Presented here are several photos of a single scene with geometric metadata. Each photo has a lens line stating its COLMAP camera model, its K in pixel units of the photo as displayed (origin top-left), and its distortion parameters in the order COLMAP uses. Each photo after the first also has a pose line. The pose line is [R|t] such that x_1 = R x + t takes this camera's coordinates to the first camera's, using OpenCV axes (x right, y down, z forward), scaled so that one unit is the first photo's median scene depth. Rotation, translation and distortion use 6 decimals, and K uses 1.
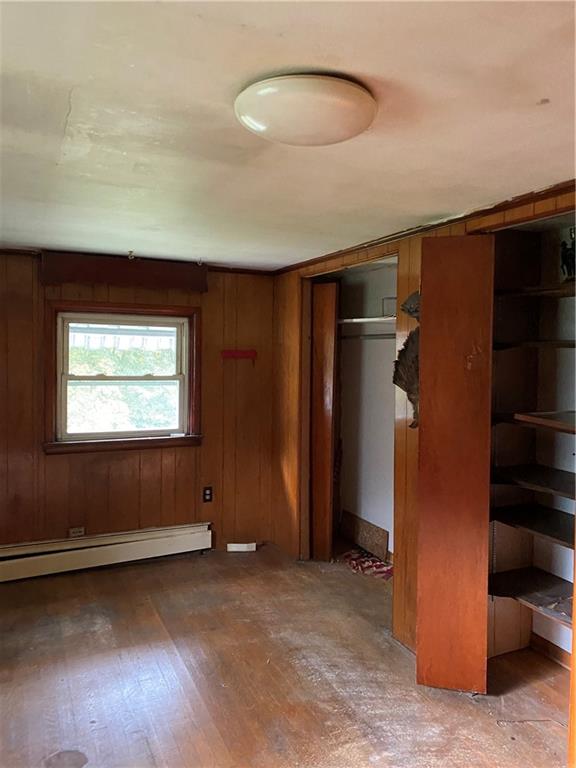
lens RADIAL K [[584.6, 0, 285.7], [0, 584.6, 379.1], [0, 0, 1]] dist [0.042528, -0.055601]
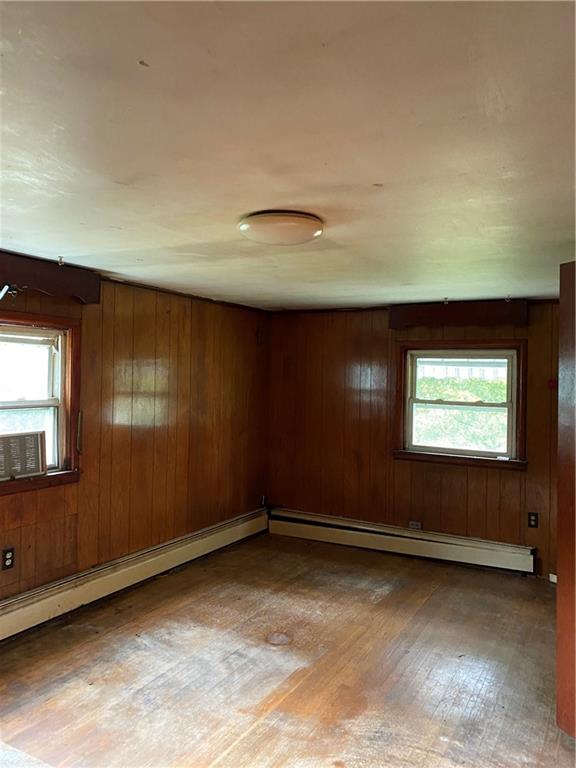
lens RADIAL K [[584.6, 0, 285.7], [0, 584.6, 379.1], [0, 0, 1]] dist [0.042528, -0.055601]
pose [[0.584387, 0.002743, -0.811470, 0.468261], [-0.049144, 0.998278, -0.032017, 0.004307], [0.809985, 0.058589, 0.583516, 0.031639]]
